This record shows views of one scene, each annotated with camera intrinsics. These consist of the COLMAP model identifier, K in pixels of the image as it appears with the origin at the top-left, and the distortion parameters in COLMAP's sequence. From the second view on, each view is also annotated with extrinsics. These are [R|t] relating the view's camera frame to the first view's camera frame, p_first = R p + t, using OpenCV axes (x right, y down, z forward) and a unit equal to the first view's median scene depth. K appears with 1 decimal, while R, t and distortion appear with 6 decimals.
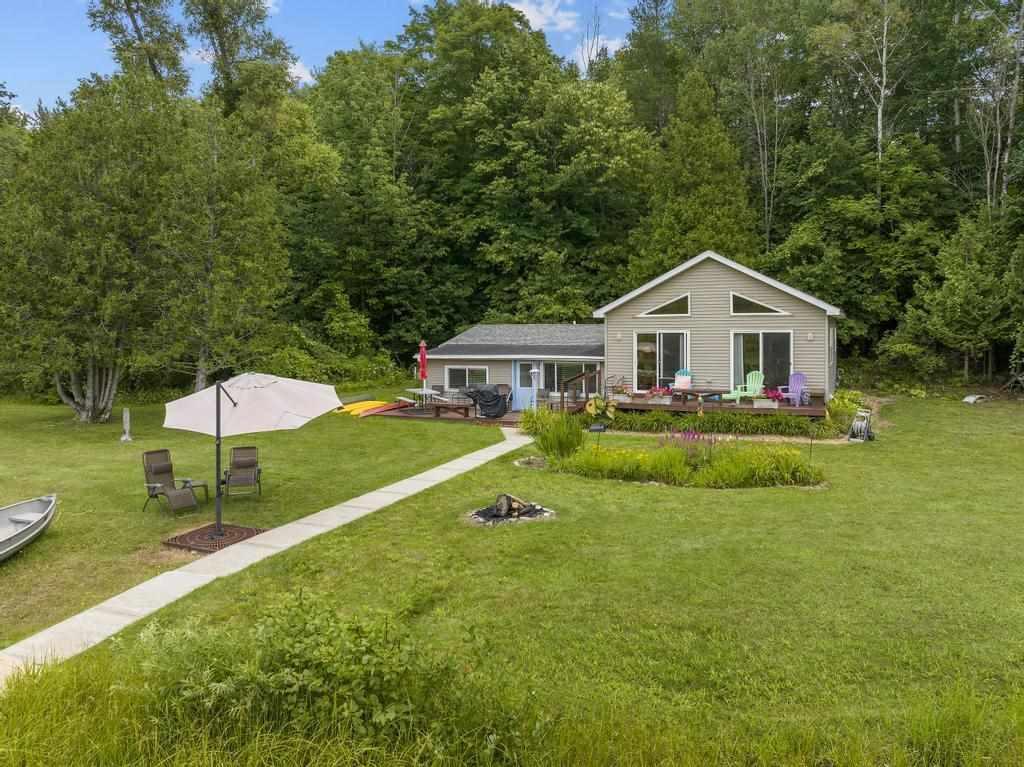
lens RADIAL K [[739.3, 0, 512.8], [0, 739.3, 340.9], [0, 0, 1]] dist [-0.040040, -0.002661]
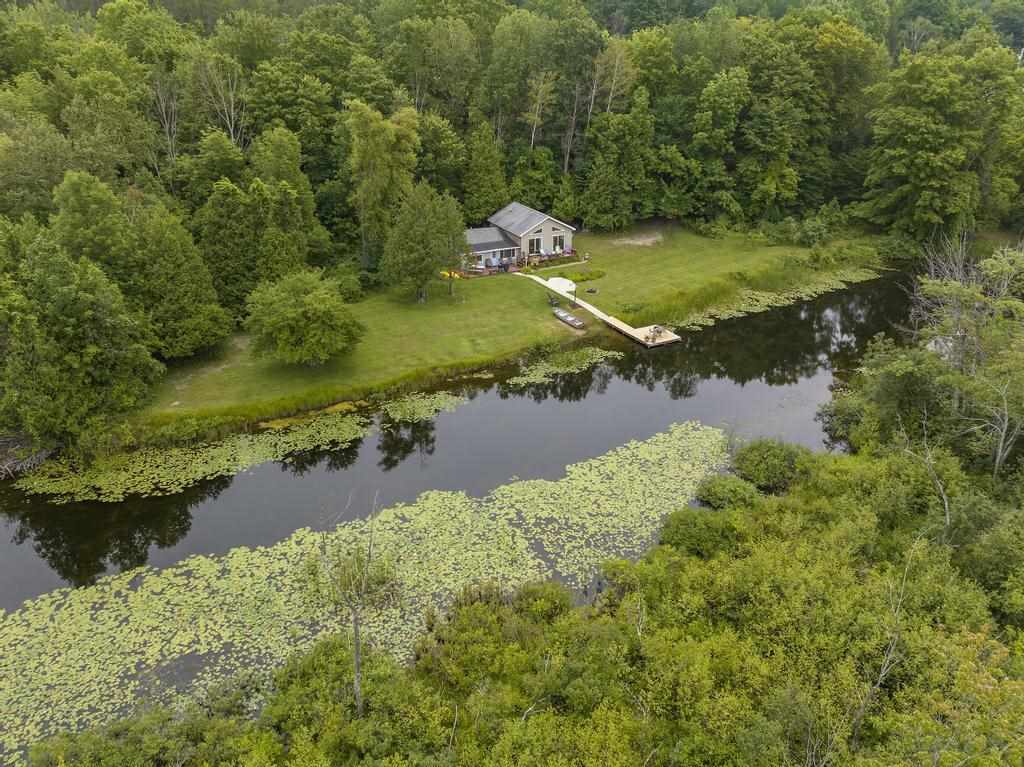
lens RADIAL K [[726.9, 0, 512.0], [0, 726.9, 383.5], [0, 0, 1]] dist [-0.008788, -0.002143]
pose [[0.622557, -0.334390, 0.707535, -2.257824], [0.009464, 0.907263, 0.420457, -0.741585], [-0.782517, -0.255062, 0.567988, -0.972878]]
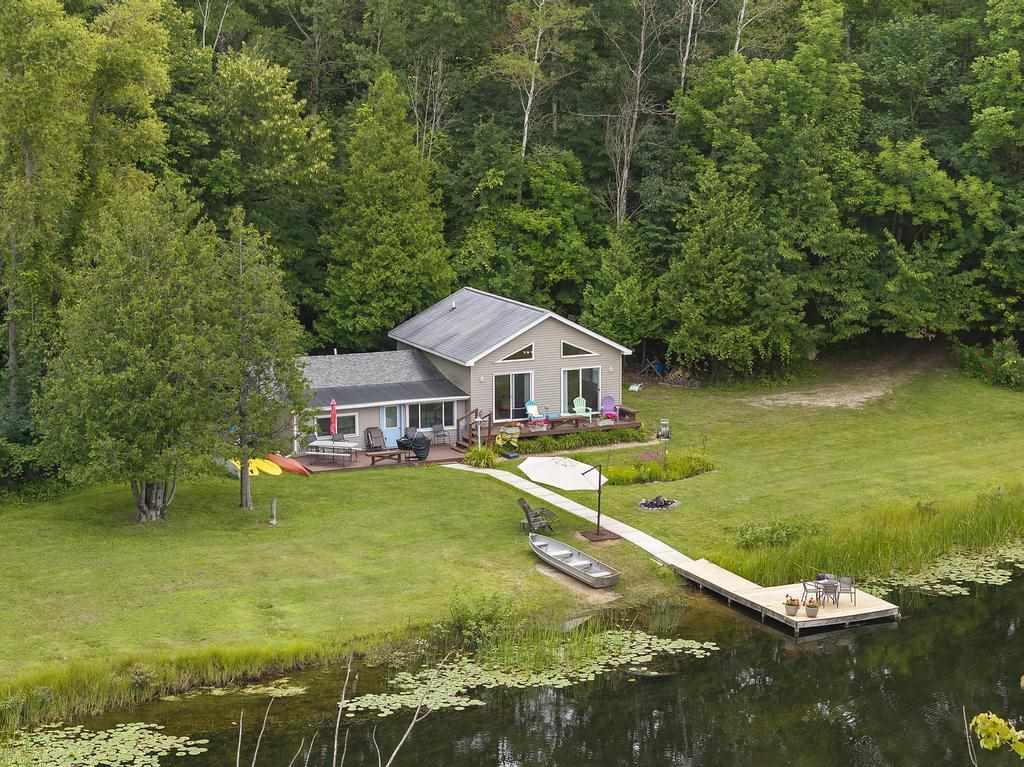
lens RADIAL K [[2086.1, 0, 512.0], [0, 2086.1, 383.5], [0, 0, 1]] dist [-0.115988, 0.721271]
pose [[0.659067, -0.123200, 0.741925, -2.095221], [0.013066, 0.988218, 0.152491, -0.460198], [-0.751971, -0.090808, 0.652912, -1.149542]]
